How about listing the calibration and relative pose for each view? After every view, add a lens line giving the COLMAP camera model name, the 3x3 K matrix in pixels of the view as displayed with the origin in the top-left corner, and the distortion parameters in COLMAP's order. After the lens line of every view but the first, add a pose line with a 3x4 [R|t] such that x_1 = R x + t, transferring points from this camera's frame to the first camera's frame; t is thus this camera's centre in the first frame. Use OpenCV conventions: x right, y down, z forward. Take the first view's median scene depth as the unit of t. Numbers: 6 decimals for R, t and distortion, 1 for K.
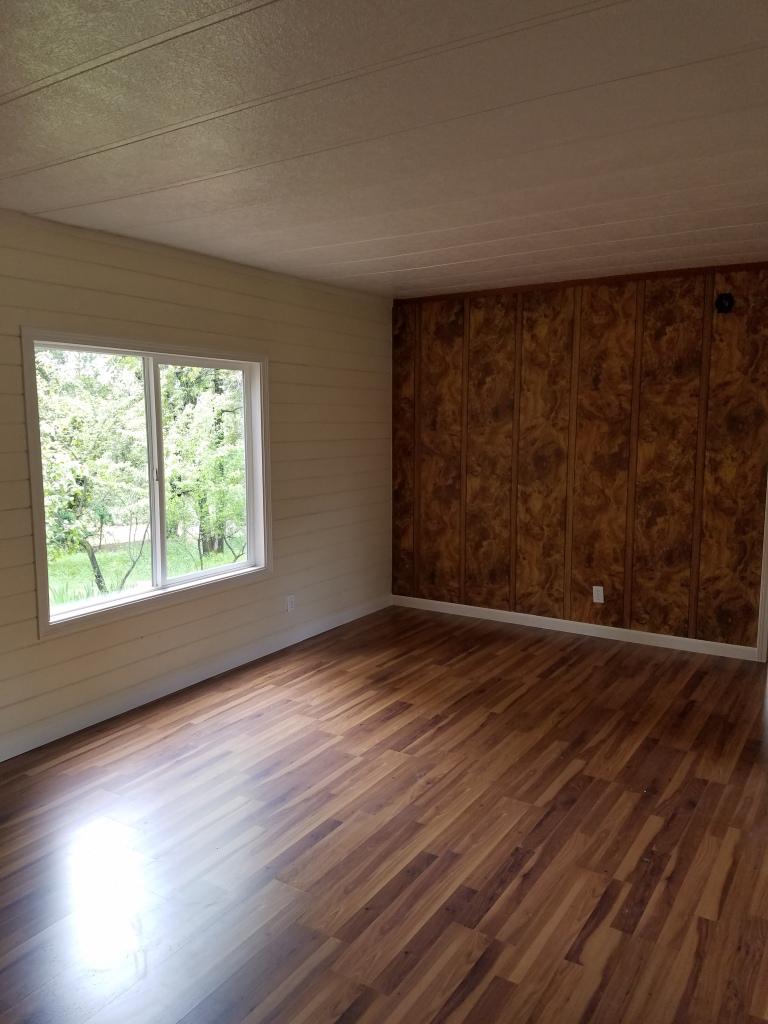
lens RADIAL K [[806.4, 0, 378.1], [0, 806.4, 508.9], [0, 0, 1]] dist [0.000293, -0.018187]
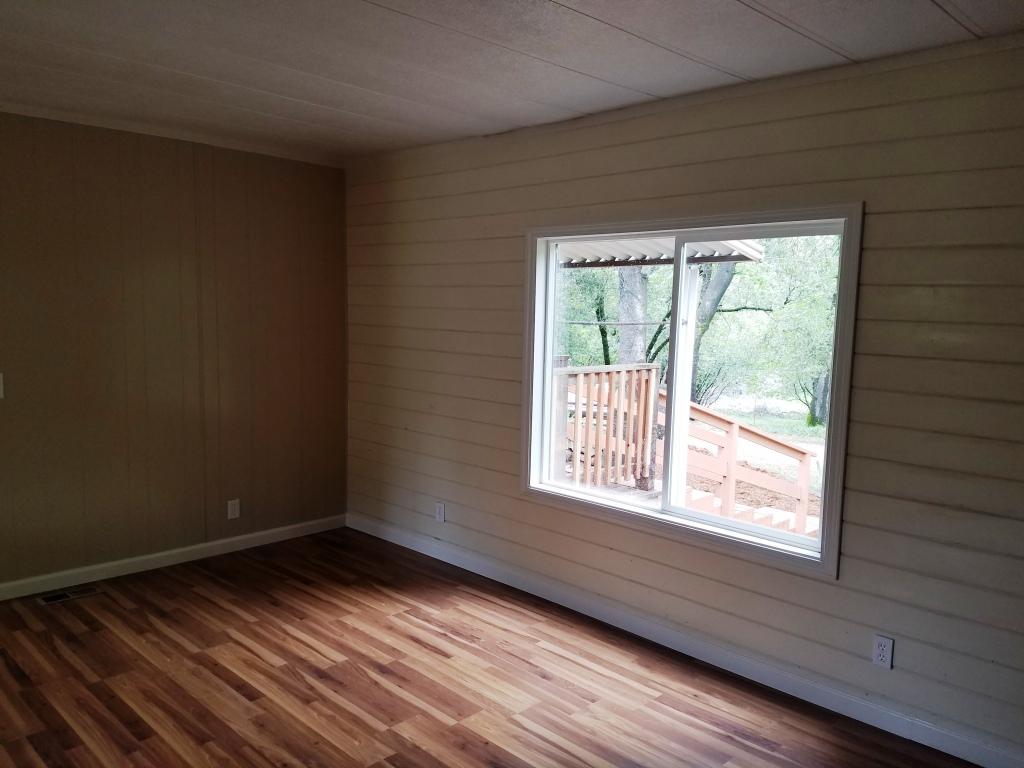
lens RADIAL K [[806.4, 0, 506.4], [0, 806.4, 387.8], [0, 0, 1]] dist [0.000293, -0.018187]
pose [[-0.206999, 0.130952, -0.969538, 0.659357], [-0.150621, 0.974921, 0.163837, -0.168036], [0.966677, 0.179947, -0.182083, 1.145826]]
